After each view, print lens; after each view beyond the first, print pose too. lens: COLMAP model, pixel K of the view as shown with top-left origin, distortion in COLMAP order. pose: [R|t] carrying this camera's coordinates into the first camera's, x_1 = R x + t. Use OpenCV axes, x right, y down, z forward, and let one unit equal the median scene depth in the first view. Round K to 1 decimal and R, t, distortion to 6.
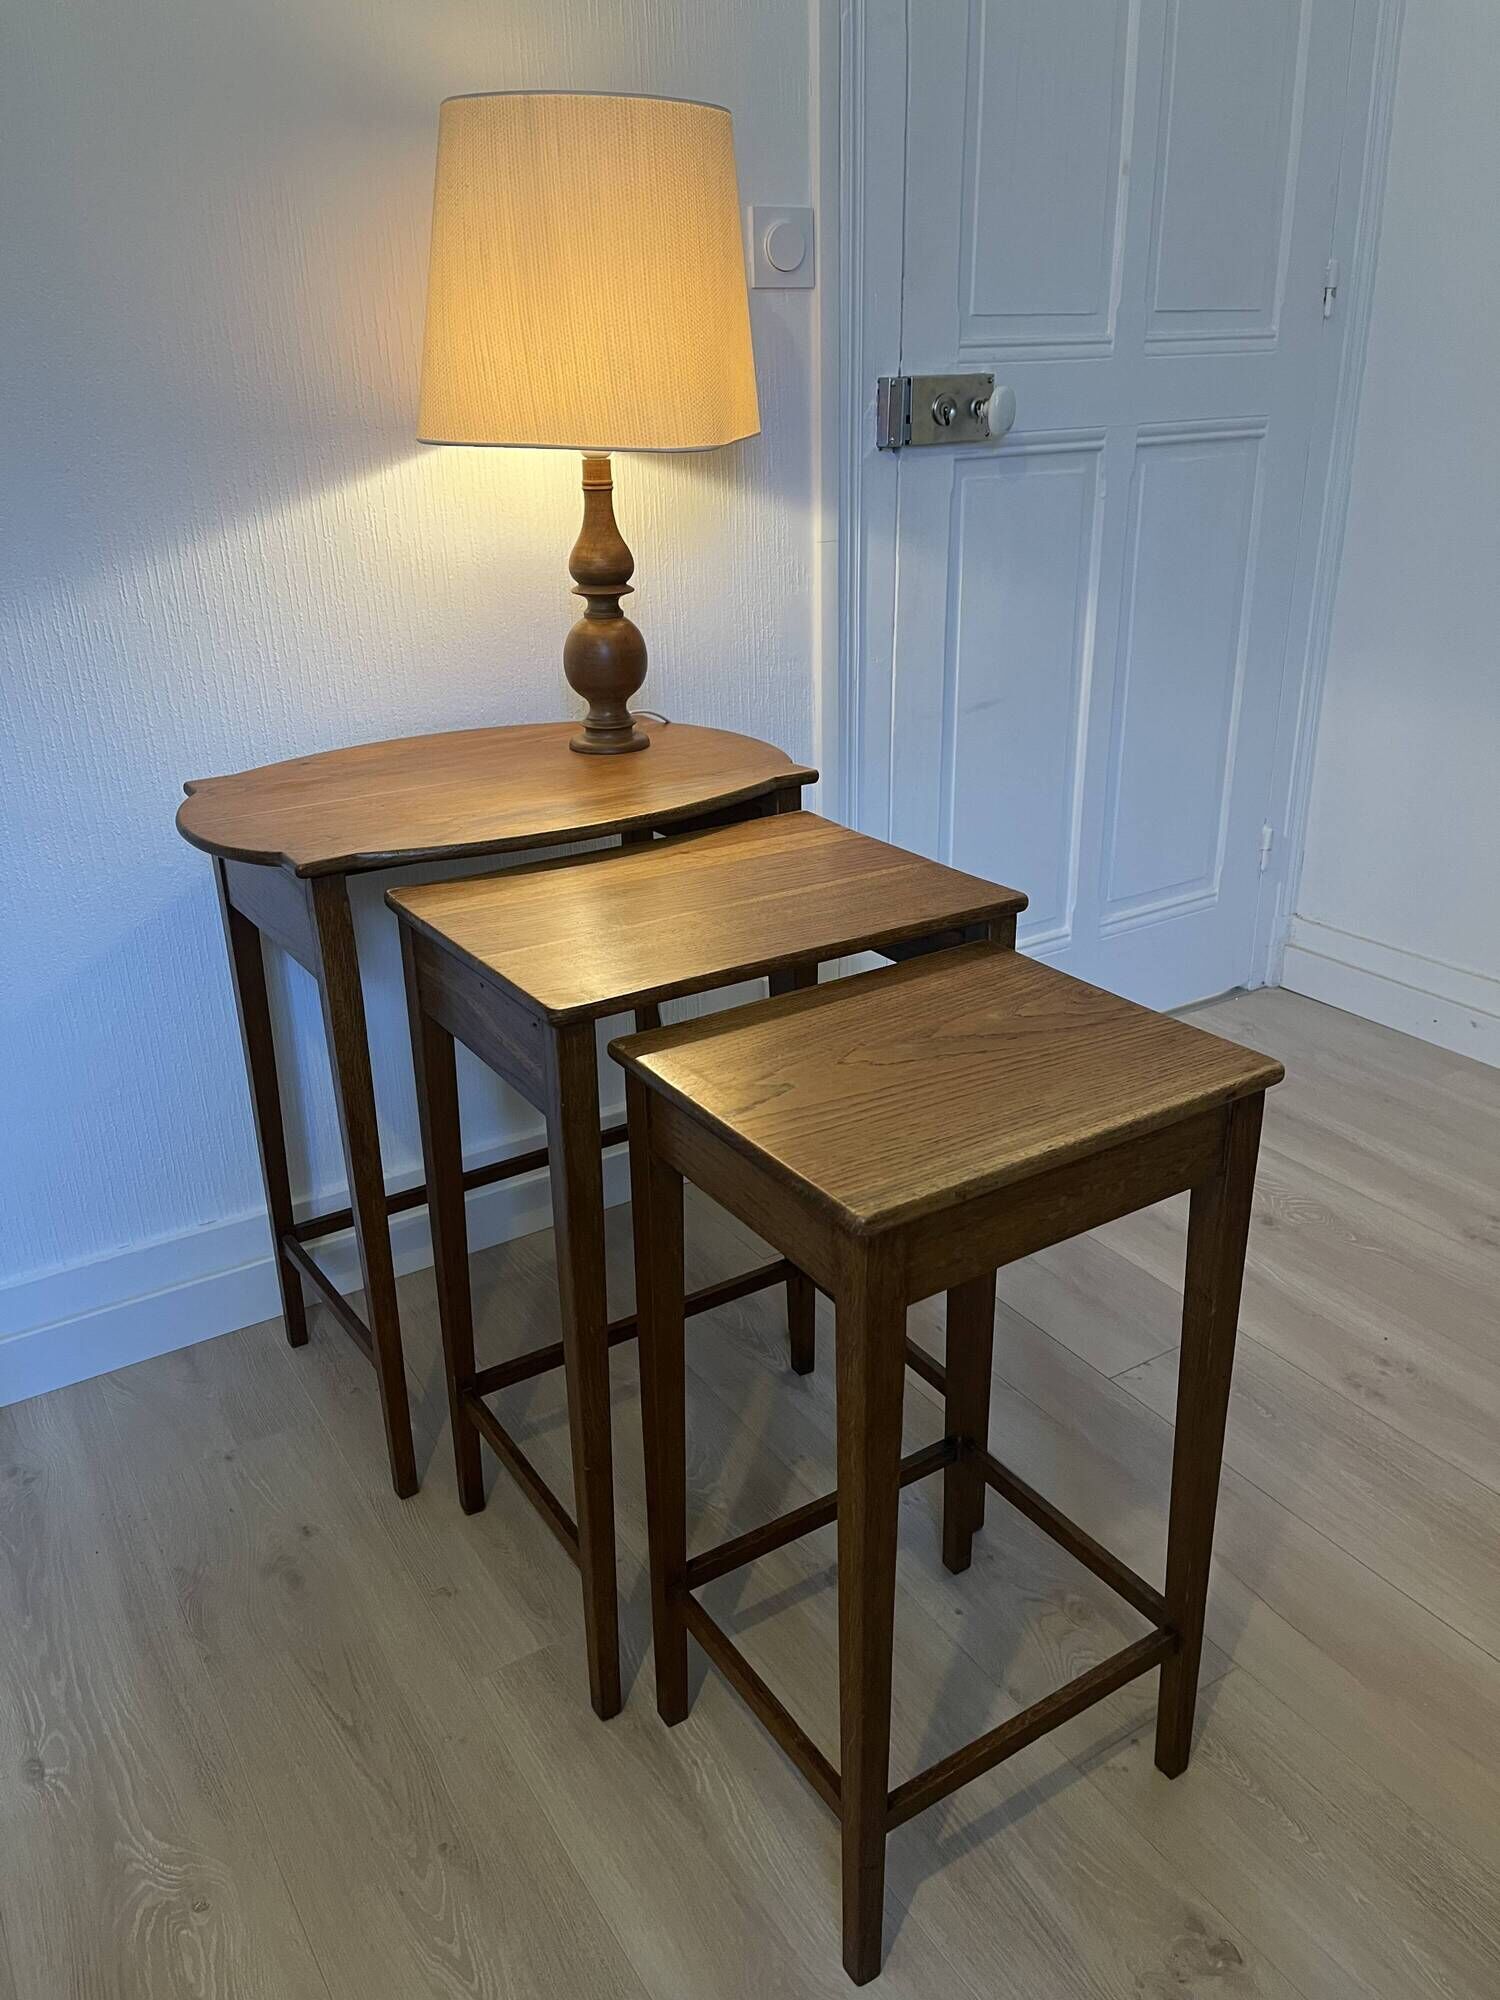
lens RADIAL K [[1526.2, 0, 745.8], [0, 1526.2, 983.8], [0, 0, 1]] dist [0.067909, -0.101069]
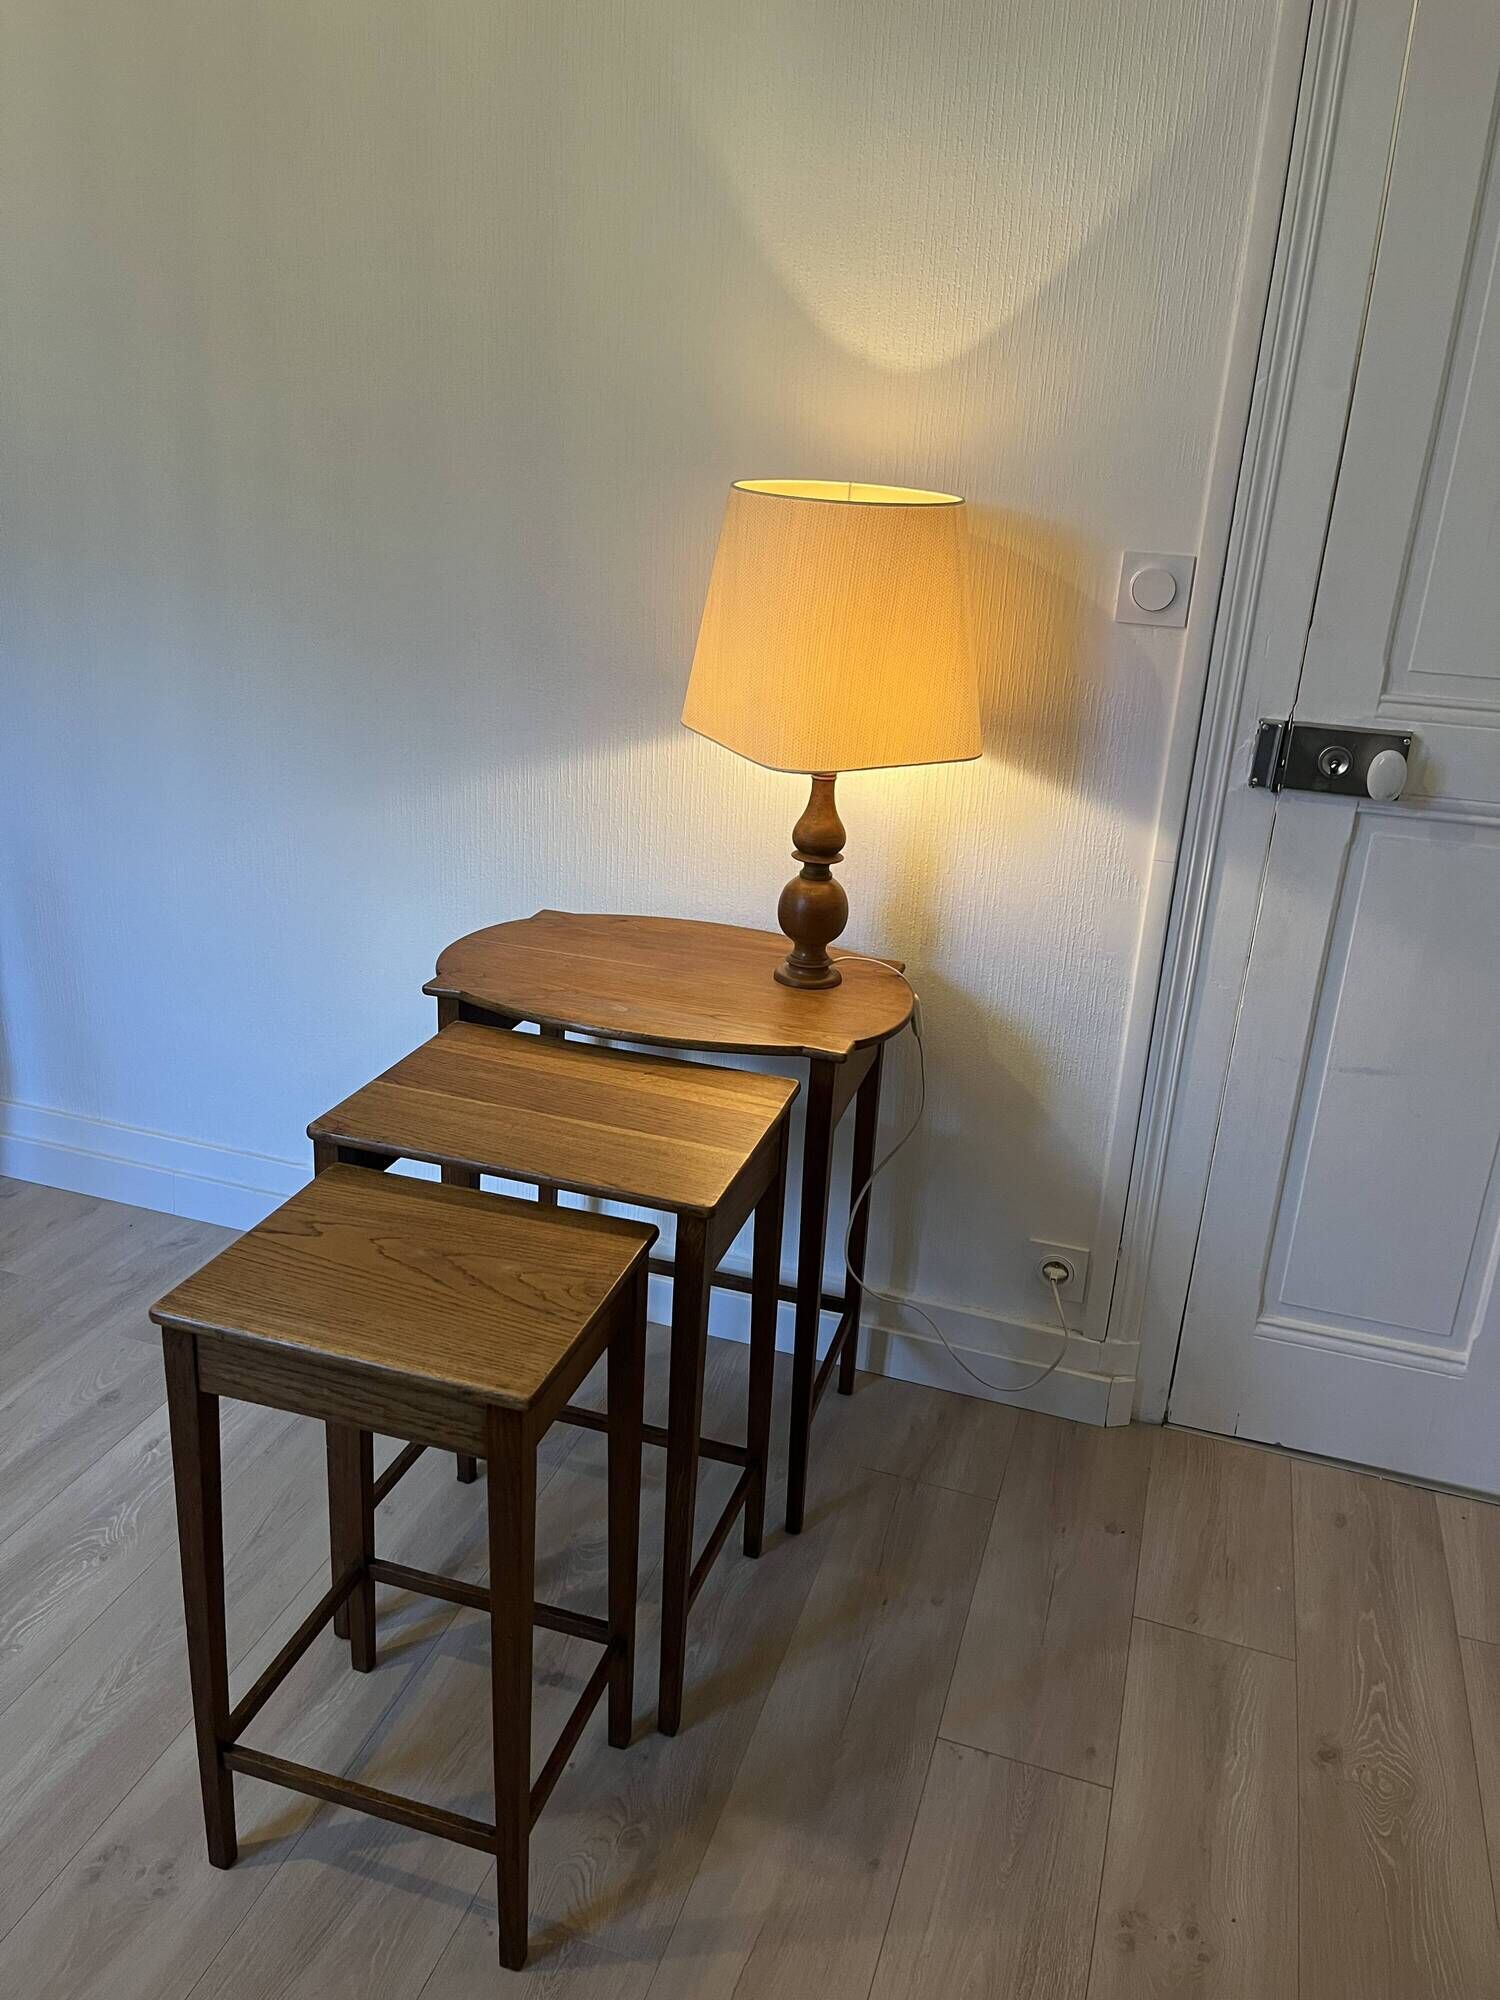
lens RADIAL K [[1526.2, 0, 748.1], [0, 1526.2, 976.6], [0, 0, 1]] dist [0.067909, -0.101069]
pose [[0.642778, 0.310016, -0.700519, 0.759245], [-0.350104, 0.932248, 0.091322, -0.265553], [0.681369, 0.186555, 0.707766, 0.139274]]
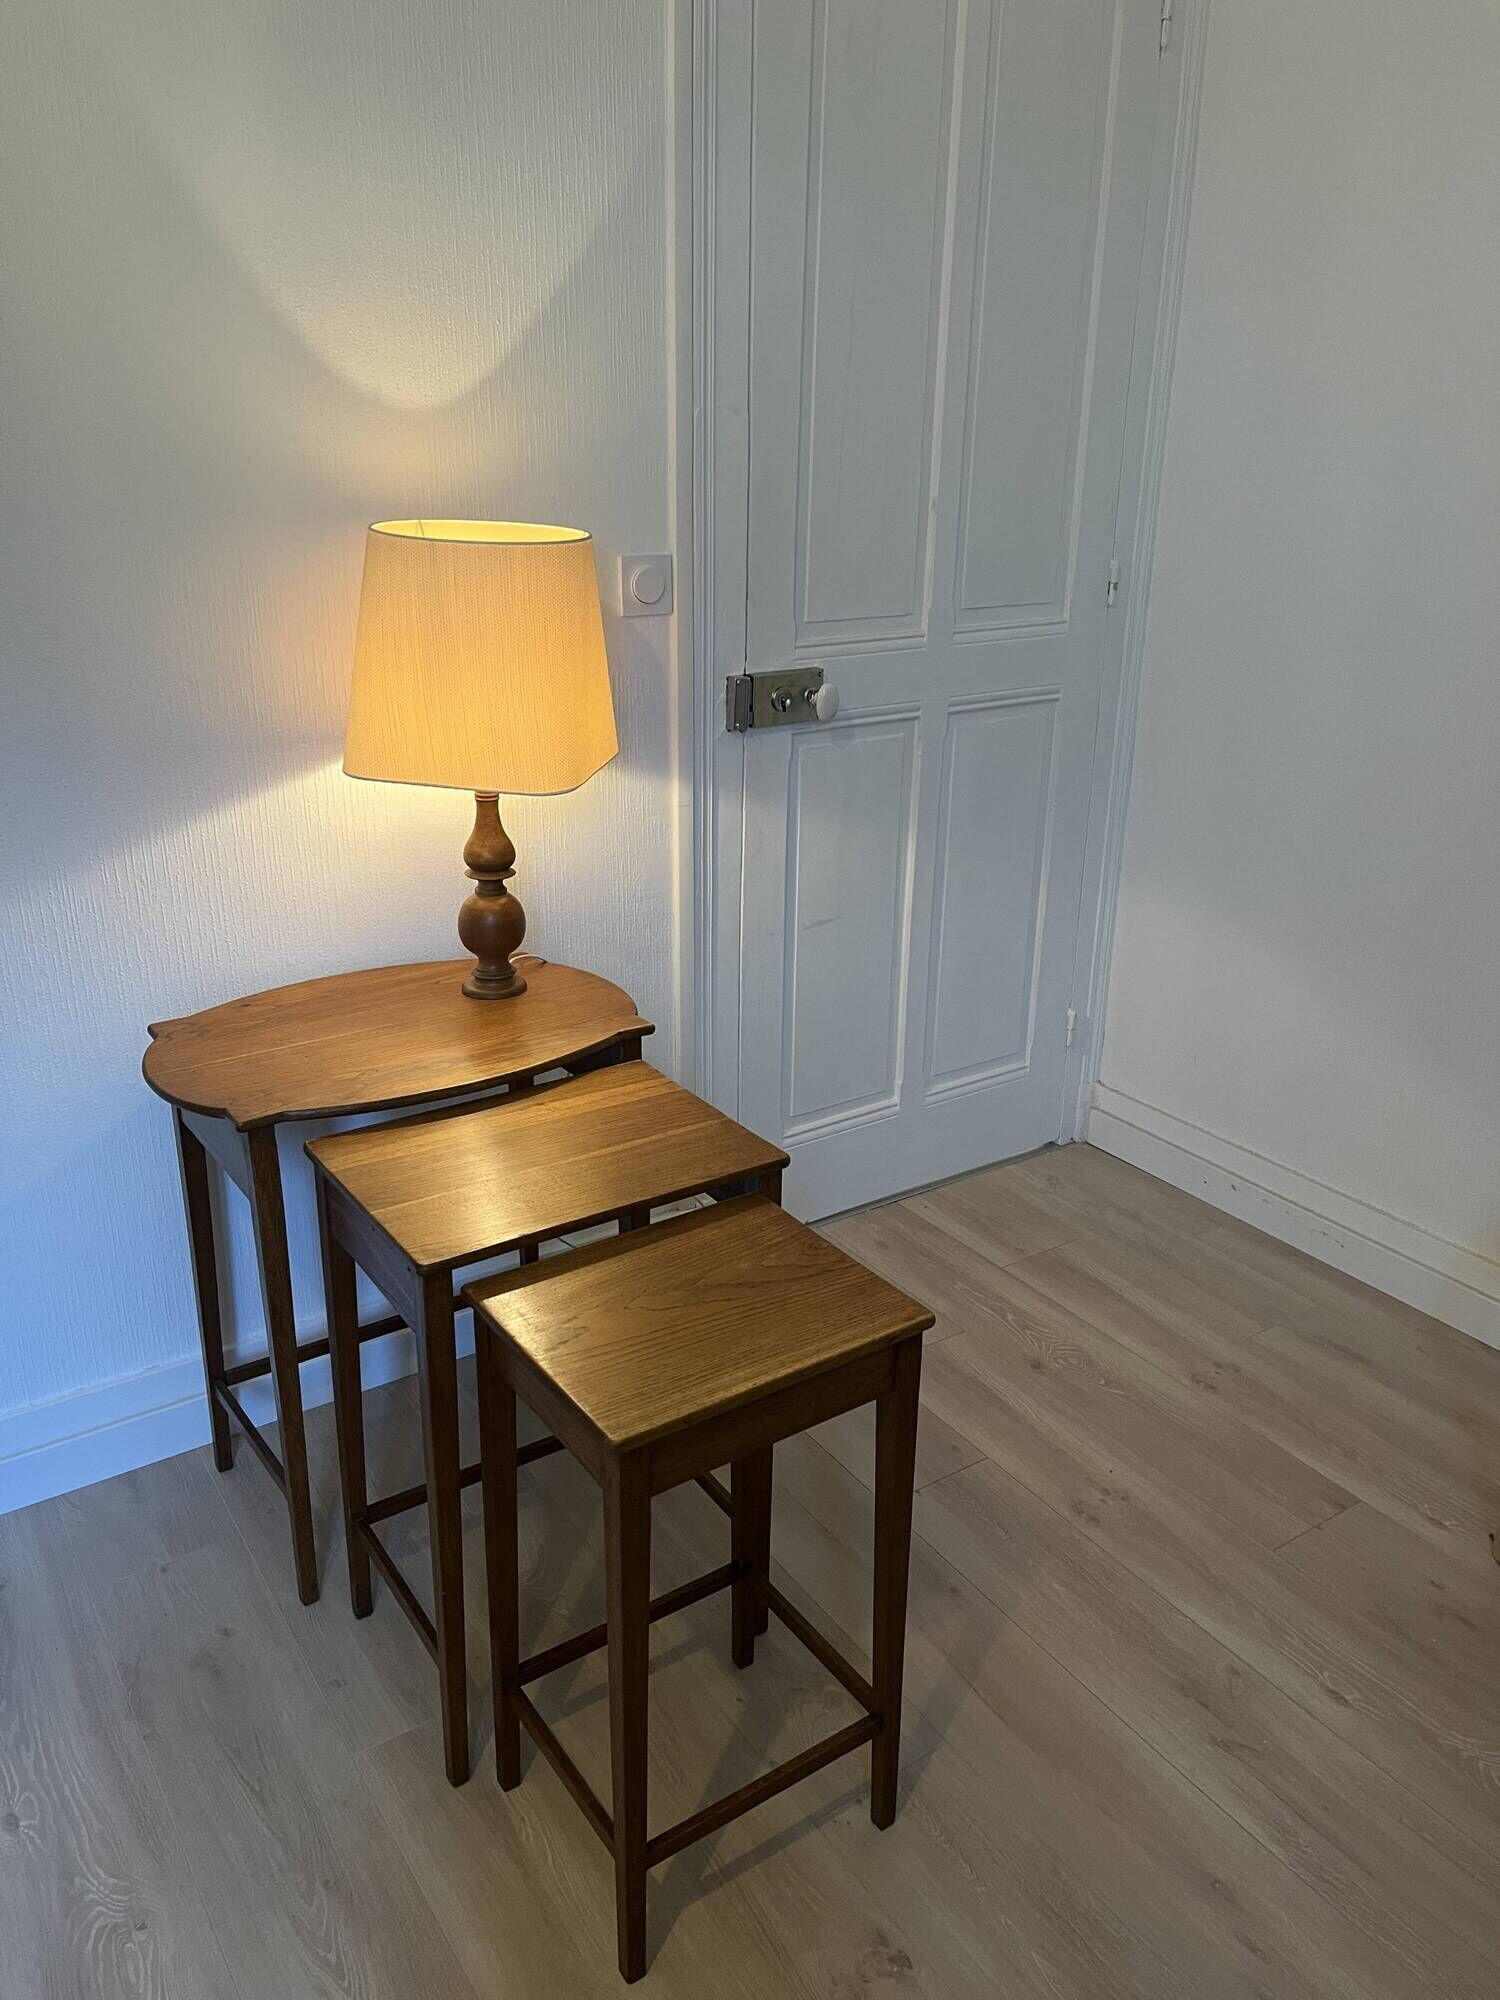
lens RADIAL K [[1526.2, 0, 748.8], [0, 1526.2, 976.8], [0, 0, 1]] dist [0.067909, -0.101069]
pose [[0.998953, 0.020848, 0.040713, 0.072196], [-0.019313, 0.999101, -0.037752, -0.130719], [-0.041464, 0.036926, 0.998457, -0.273574]]
